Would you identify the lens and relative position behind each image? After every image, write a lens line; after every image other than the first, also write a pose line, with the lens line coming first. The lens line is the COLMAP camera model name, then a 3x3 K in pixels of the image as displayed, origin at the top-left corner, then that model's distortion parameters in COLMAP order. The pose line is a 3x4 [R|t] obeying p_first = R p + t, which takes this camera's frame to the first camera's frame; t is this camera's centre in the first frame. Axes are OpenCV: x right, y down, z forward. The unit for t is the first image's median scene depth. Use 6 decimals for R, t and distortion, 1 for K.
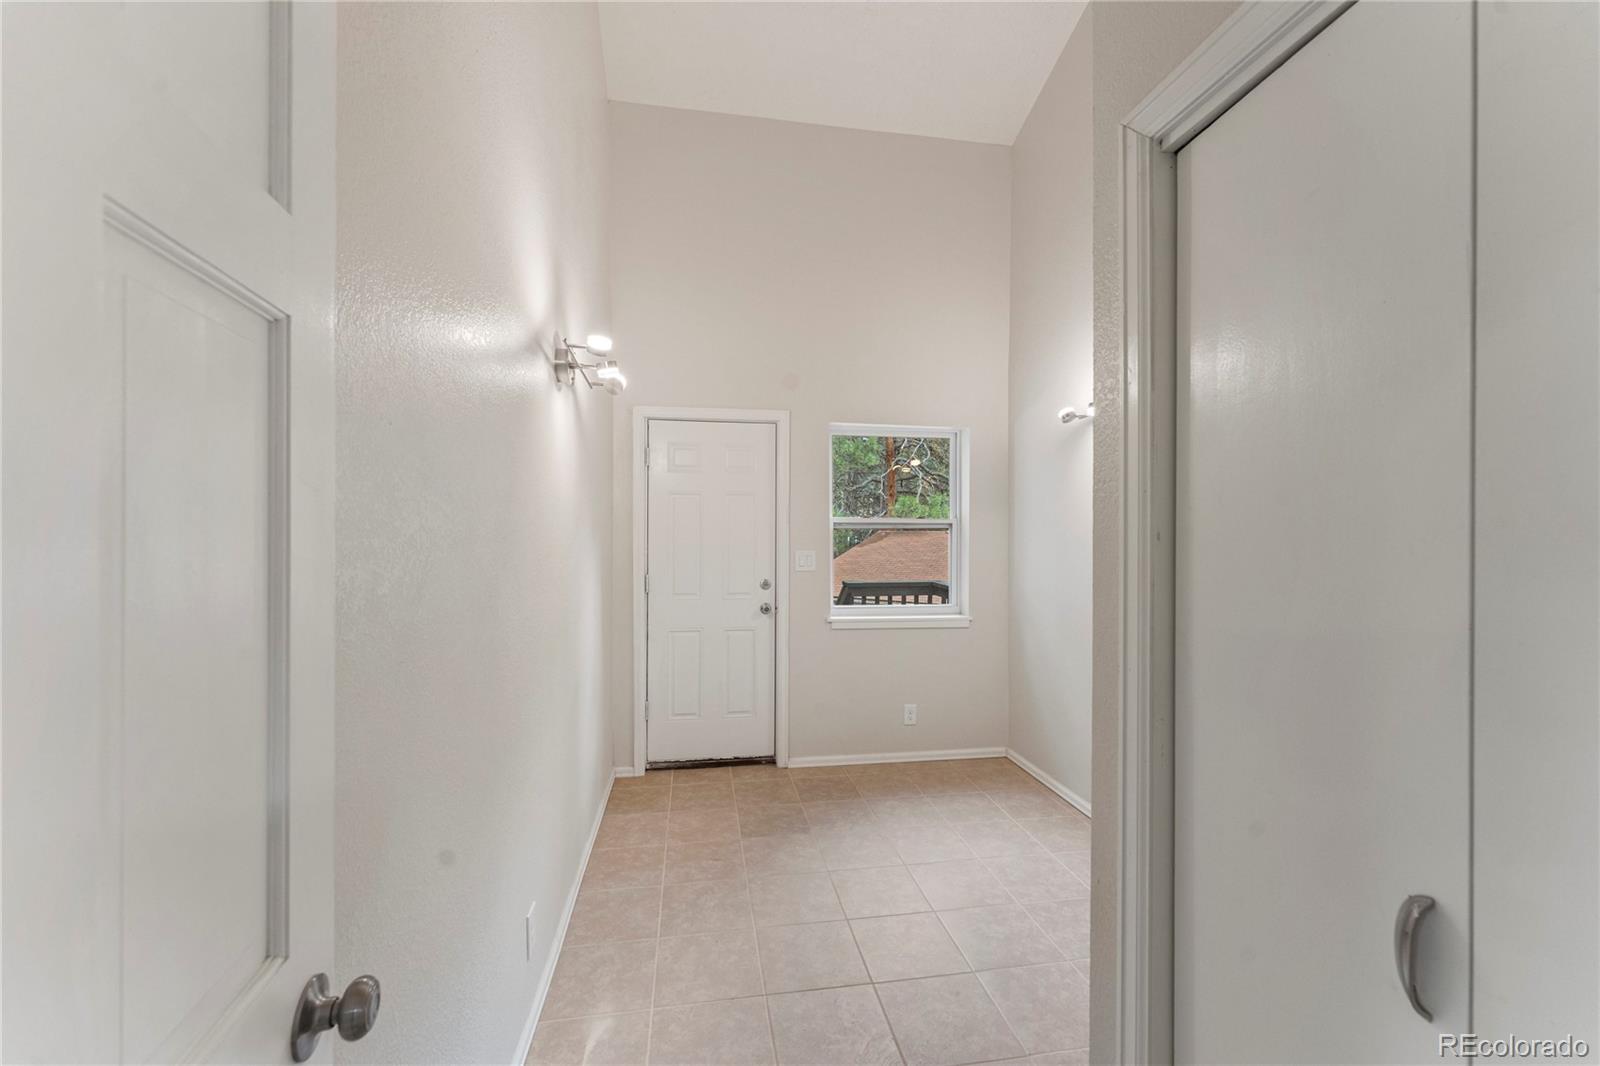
lens RADIAL K [[649.0, 0, 794.4], [0, 649.0, 532.0], [0, 0, 1]] dist [0.000032, -0.000120]
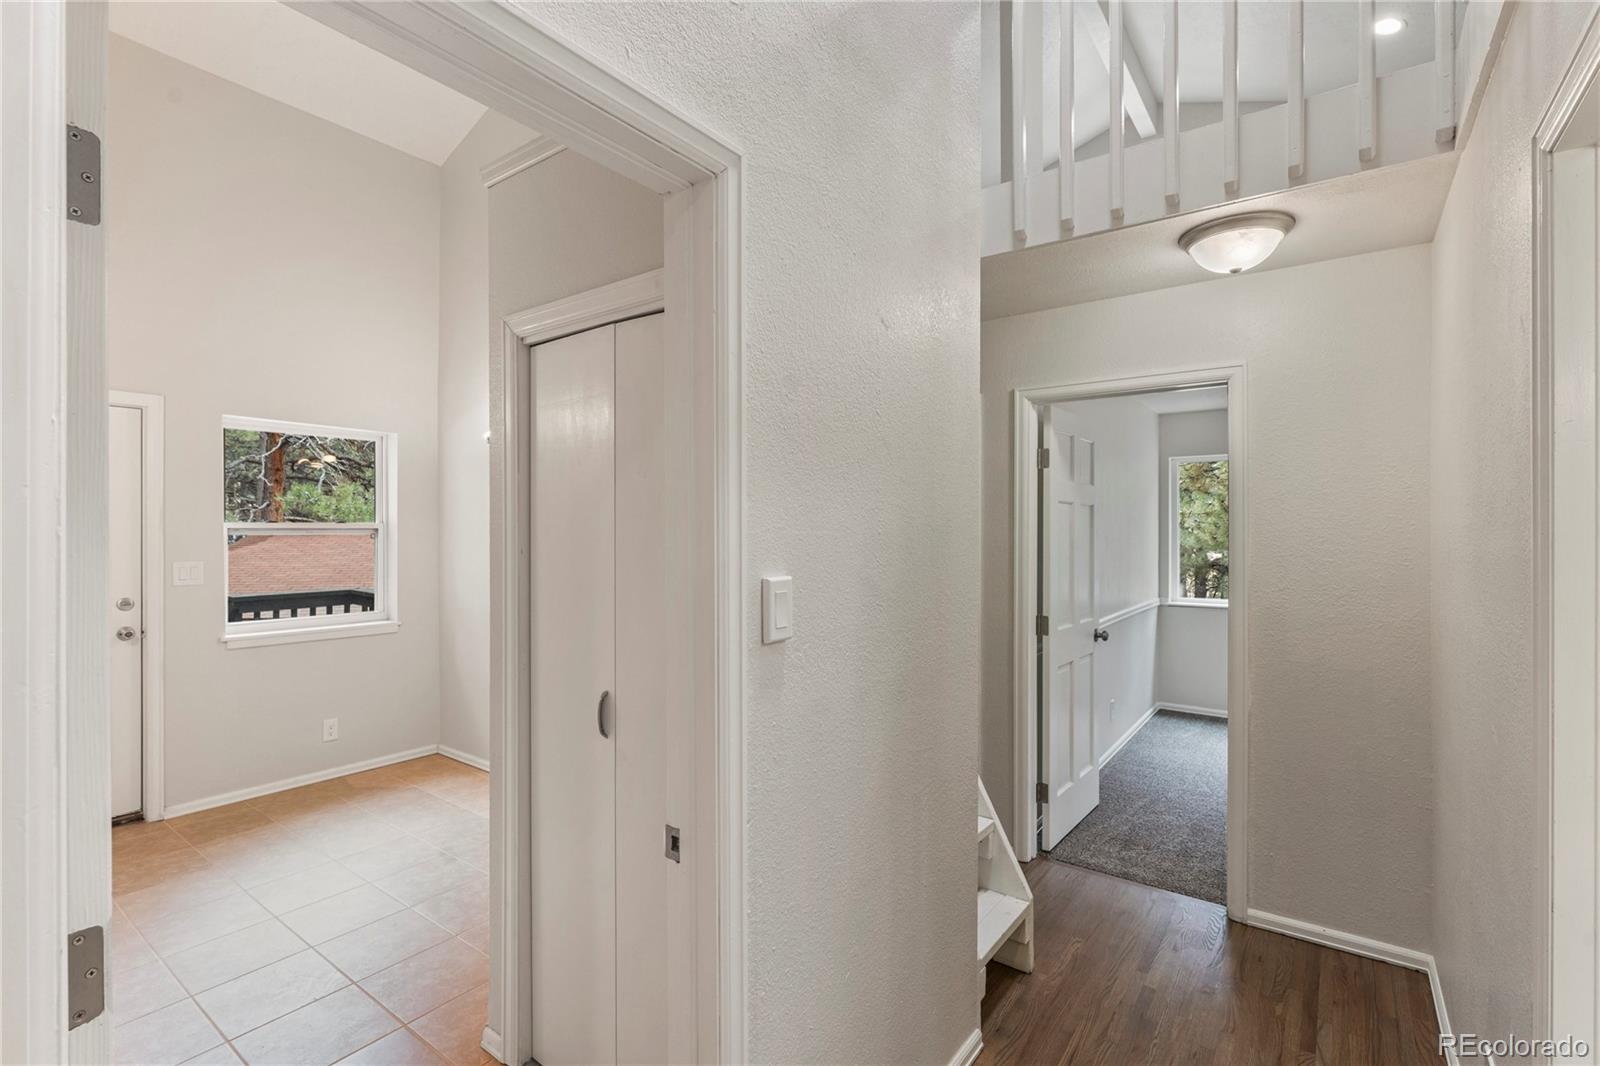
lens RADIAL K [[731.3, 0, 795.9], [0, 731.3, 527.7], [0, 0, 1]] dist [-0.001942, 0.000180]
pose [[0.716967, -0.003494, 0.697099, -0.329464], [0.002603, 0.999994, 0.002335, -0.065959], [-0.697102, 0.000140, 0.716972, -1.029782]]
